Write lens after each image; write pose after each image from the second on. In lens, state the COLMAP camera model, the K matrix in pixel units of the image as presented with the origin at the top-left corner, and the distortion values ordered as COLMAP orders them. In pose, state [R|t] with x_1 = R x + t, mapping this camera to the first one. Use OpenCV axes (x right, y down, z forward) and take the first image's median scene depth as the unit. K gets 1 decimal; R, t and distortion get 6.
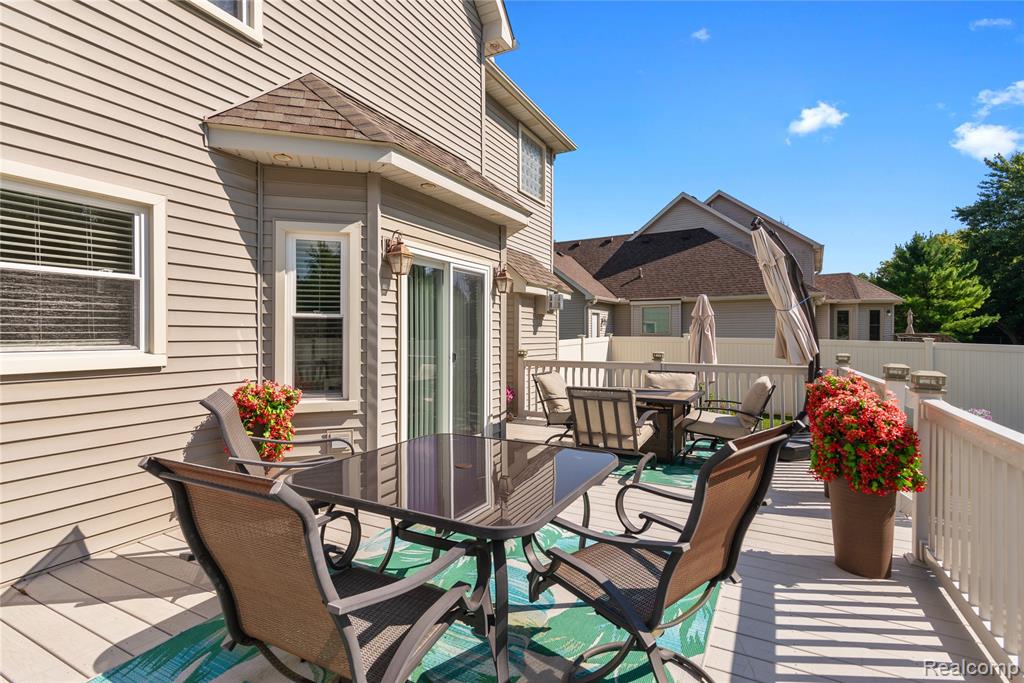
lens RADIAL K [[494.6, 0, 508.5], [0, 494.6, 351.8], [0, 0, 1]] dist [0.002507, 0.000295]
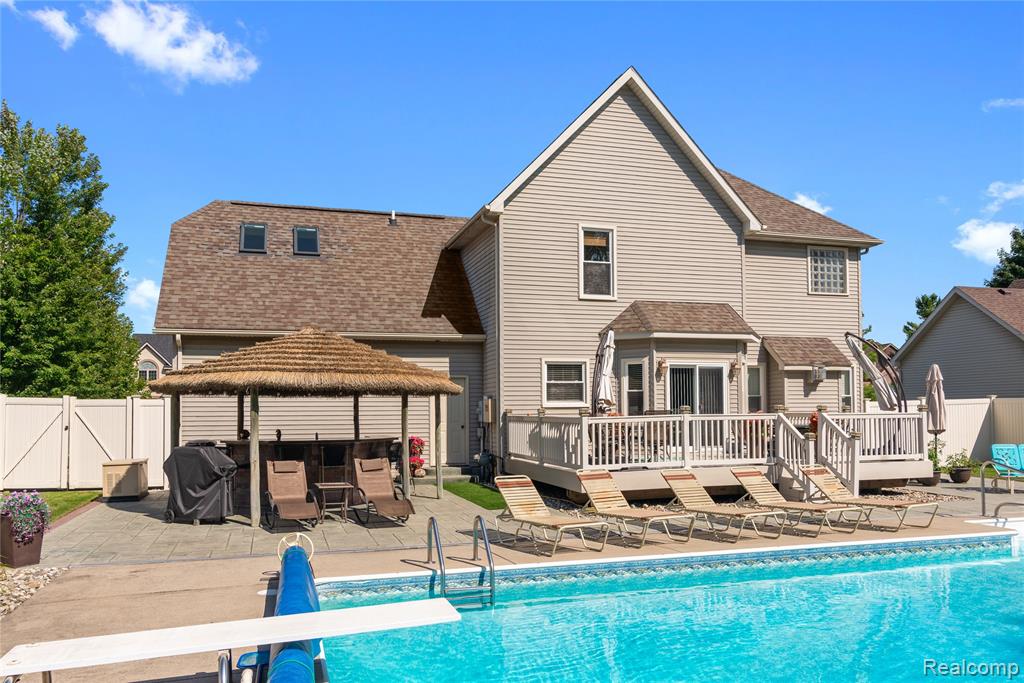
lens RADIAL K [[748.6, 0, 512.4], [0, 748.6, 377.8], [0, 0, 1]] dist [-0.000058, 0.001060]
pose [[0.713150, -0.030186, -0.700361, 2.005432], [-0.018137, 0.997944, -0.061480, 0.120624], [0.700777, 0.056547, 0.711136, -2.398577]]
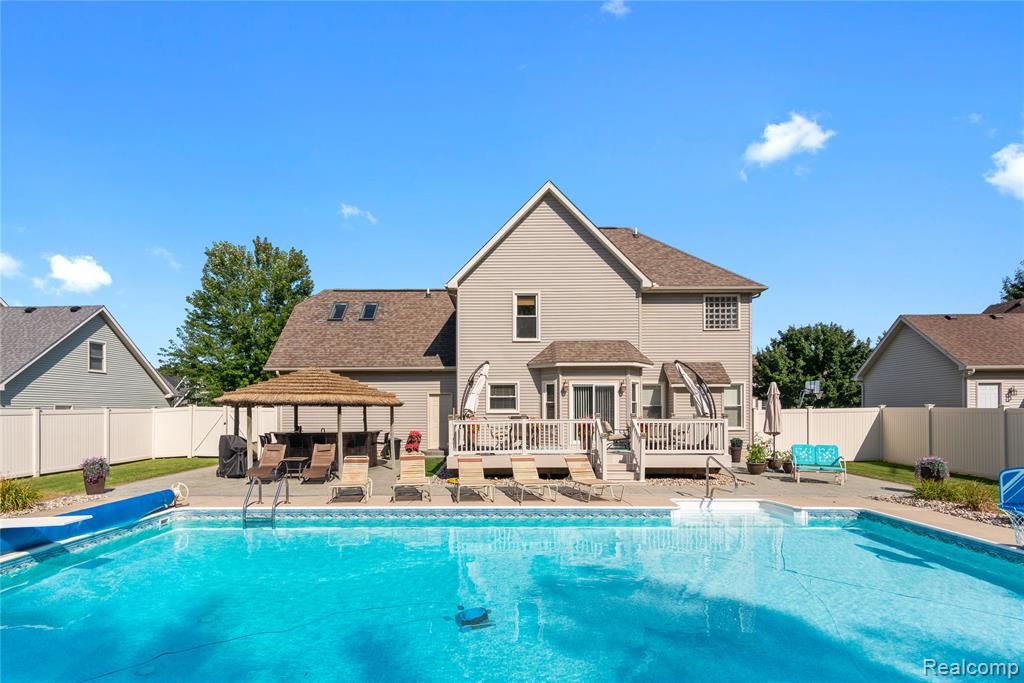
lens RADIAL K [[510.9, 0, 504.2], [0, 510.9, 404.4], [0, 0, 1]] dist [0.001538, -0.000064]
pose [[0.475234, -0.009622, -0.879807, 3.068928], [-0.027671, 0.999282, -0.025875, 0.061451], [0.879424, 0.036642, 0.474627, -1.306621]]
